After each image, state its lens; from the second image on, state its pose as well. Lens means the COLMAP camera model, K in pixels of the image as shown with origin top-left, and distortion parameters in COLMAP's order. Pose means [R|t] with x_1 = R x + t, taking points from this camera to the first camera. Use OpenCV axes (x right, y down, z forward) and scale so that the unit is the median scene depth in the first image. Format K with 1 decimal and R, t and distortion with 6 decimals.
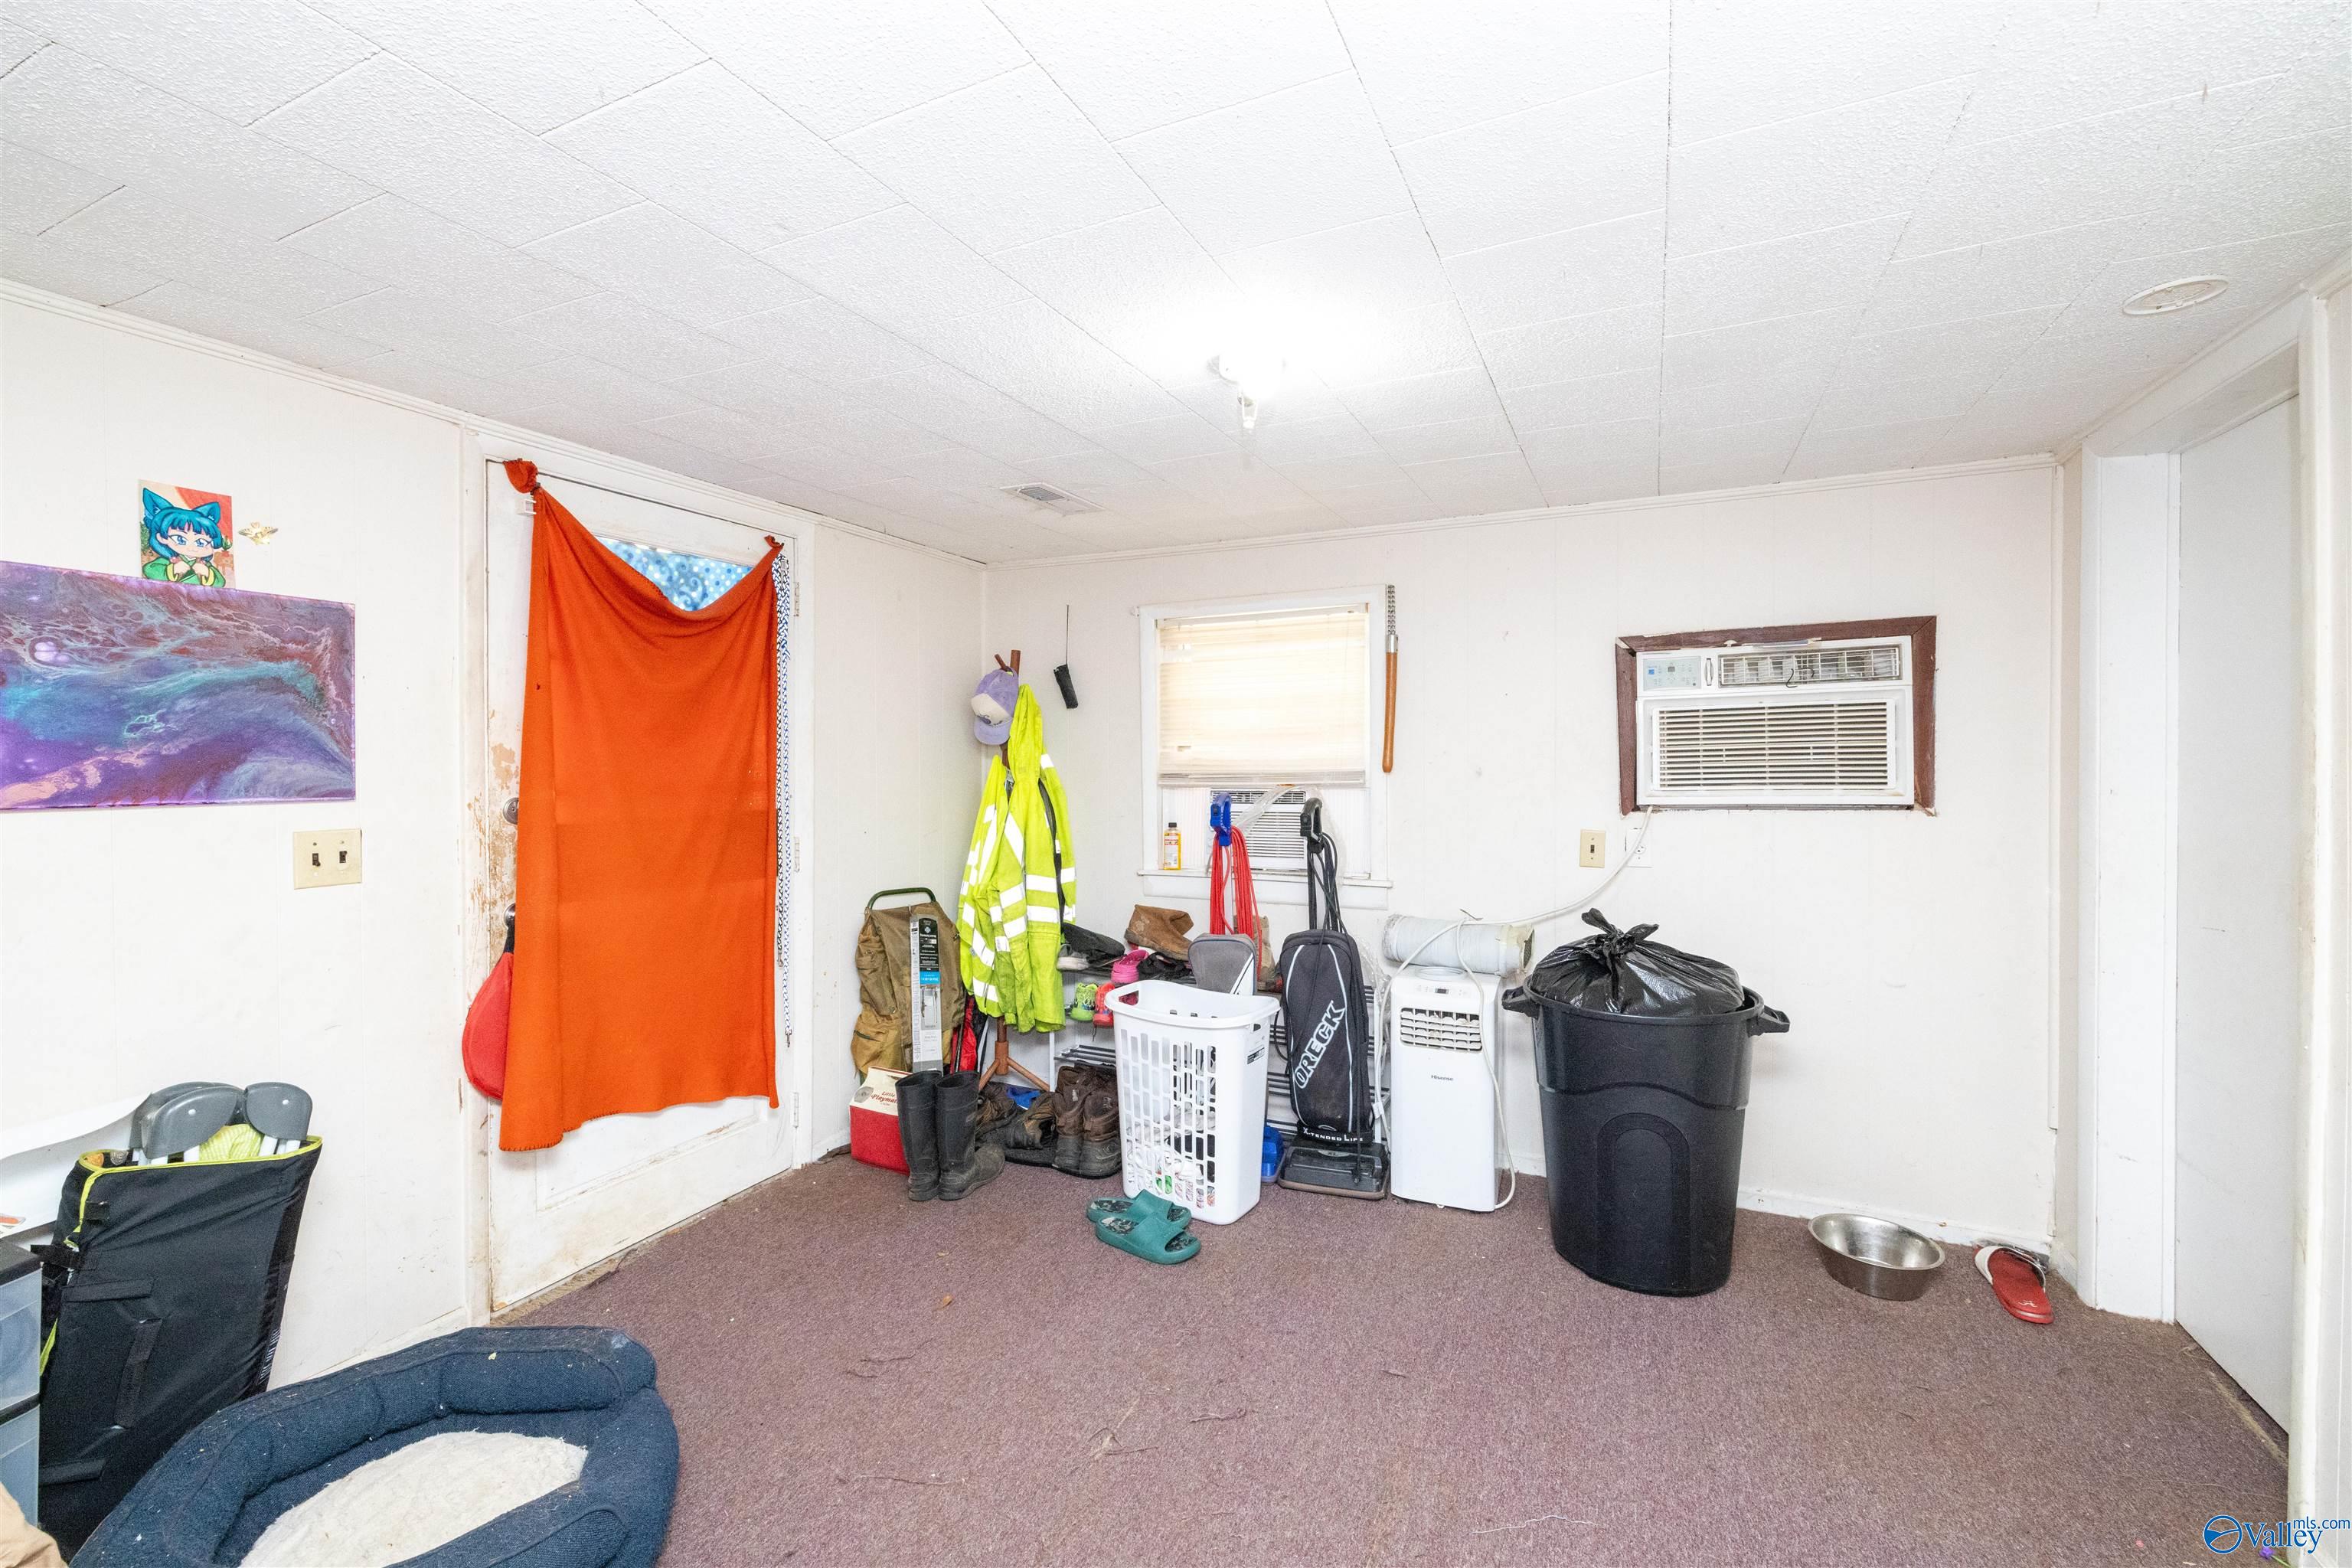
lens RADIAL K [[1025.4, 0, 1174.7], [0, 1025.4, 773.5], [0, 0, 1]] dist [0.002356, 0.000318]
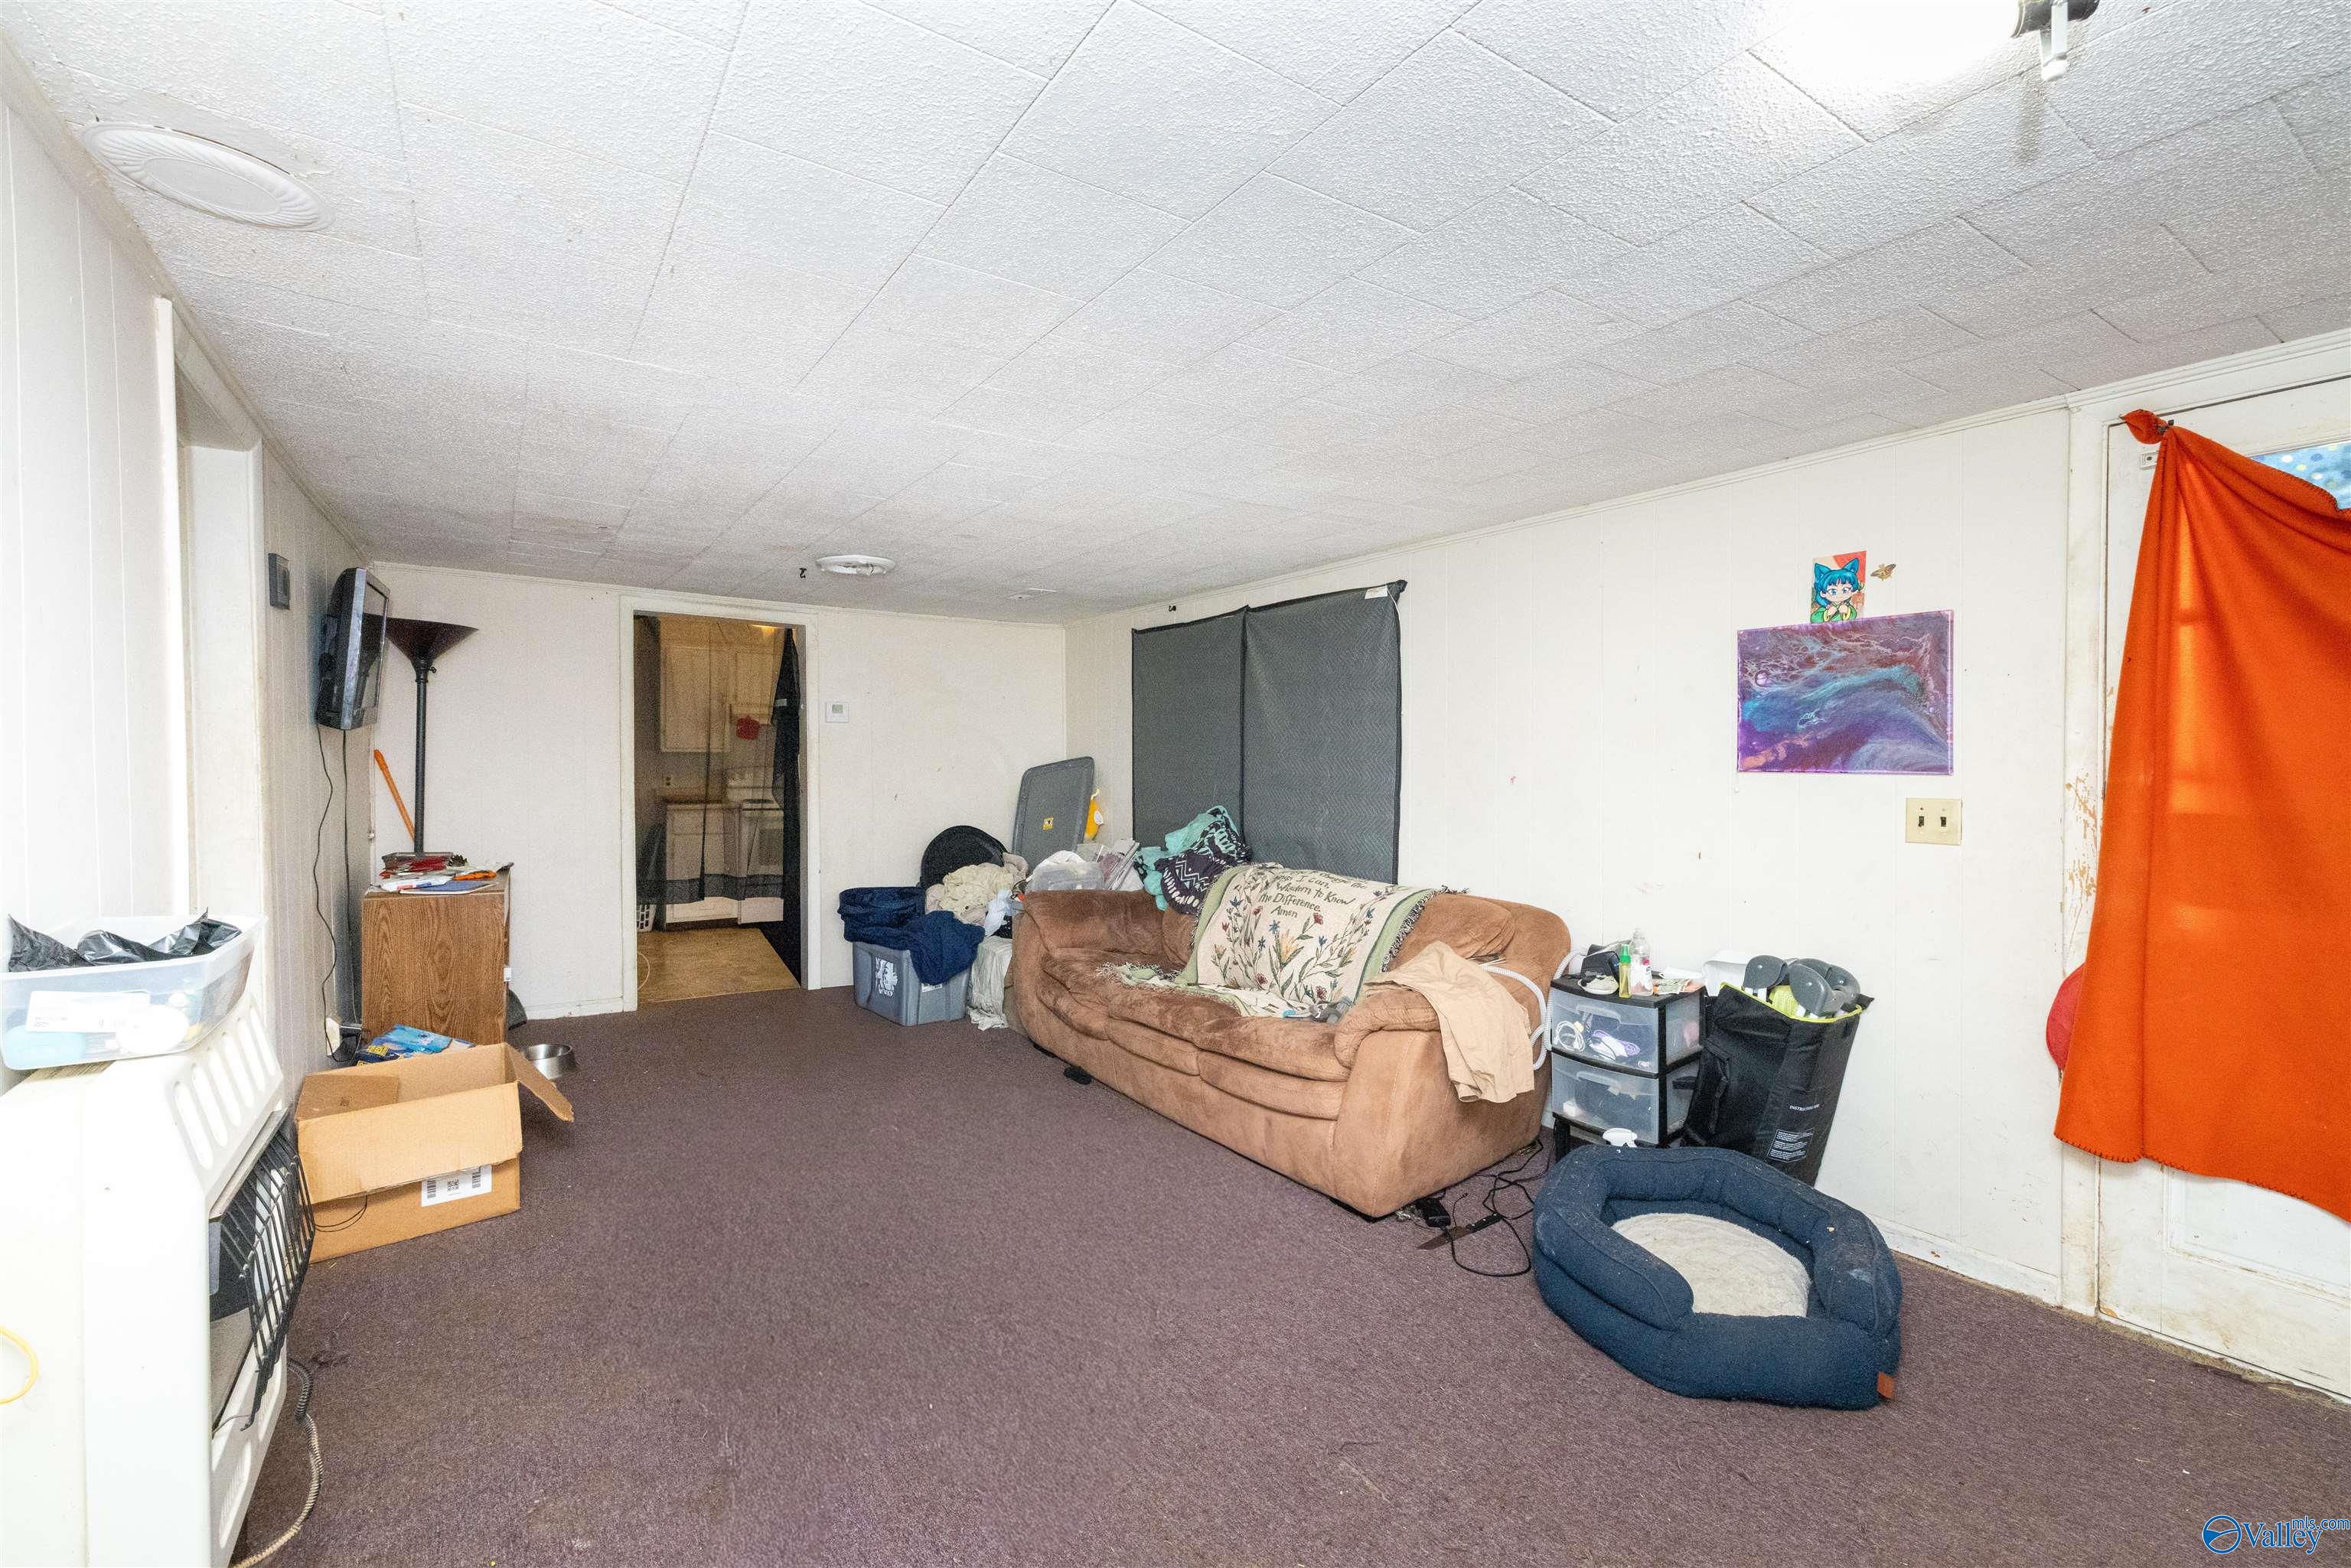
lens RADIAL K [[1024.9, 0, 1176.8], [0, 1024.9, 773.0], [0, 0, 1]] dist [0.002356, 0.000318]
pose [[-0.519168, 0.022623, -0.854373, 0.752490], [-0.004242, 0.999569, 0.029046, -0.007757], [0.854662, 0.018704, -0.518848, 0.941657]]
